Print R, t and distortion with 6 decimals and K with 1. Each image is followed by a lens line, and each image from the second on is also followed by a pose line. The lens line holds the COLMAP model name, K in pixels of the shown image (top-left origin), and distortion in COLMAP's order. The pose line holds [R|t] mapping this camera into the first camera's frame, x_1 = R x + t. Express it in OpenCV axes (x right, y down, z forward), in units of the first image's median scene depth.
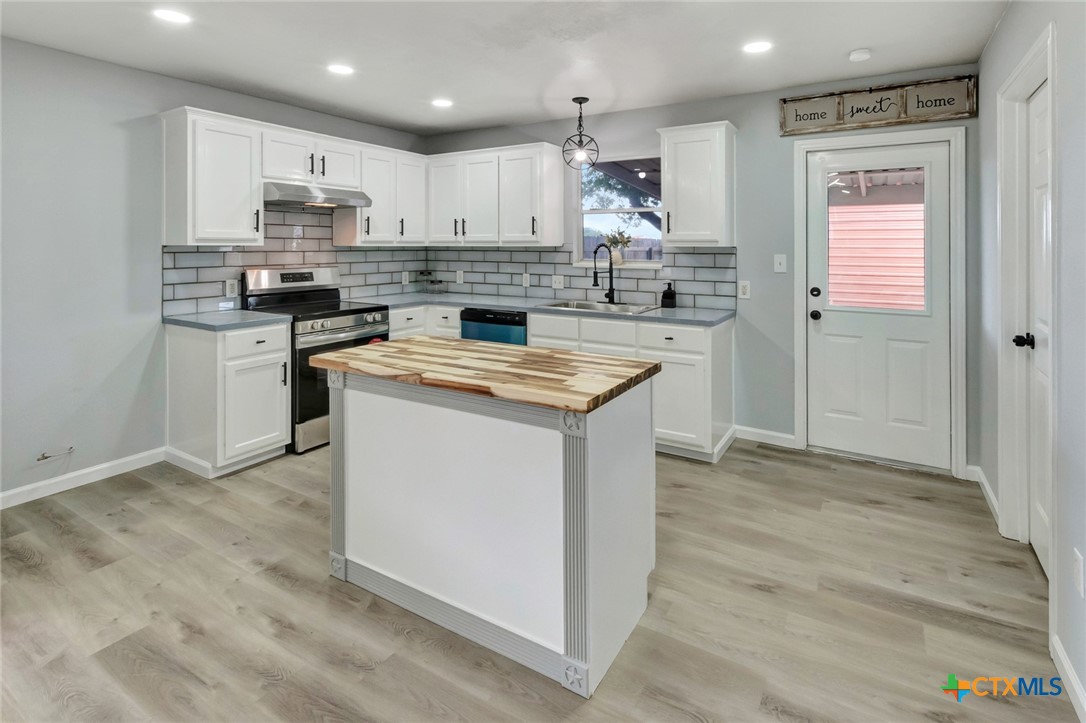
lens RADIAL K [[528.1, 0, 557.6], [0, 528.1, 239.2], [0, 0, 1]] dist [0.004501, -0.001024]
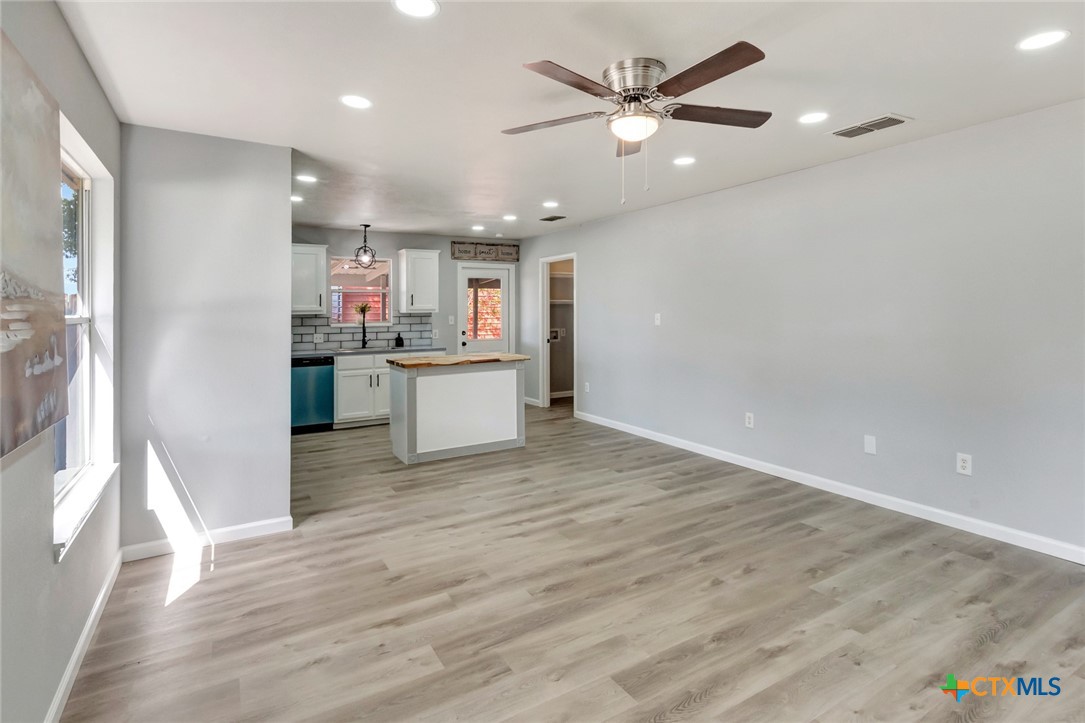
lens RADIAL K [[549.4, 0, 527.7], [0, 549.4, 298.6], [0, 0, 1]] dist [0.006944, -0.002070]
pose [[0.500641, 0.010911, 0.865586, -1.325562], [0.001767, 0.999906, -0.013626, -0.009511], [-0.865653, 0.008351, 0.500575, -0.344051]]
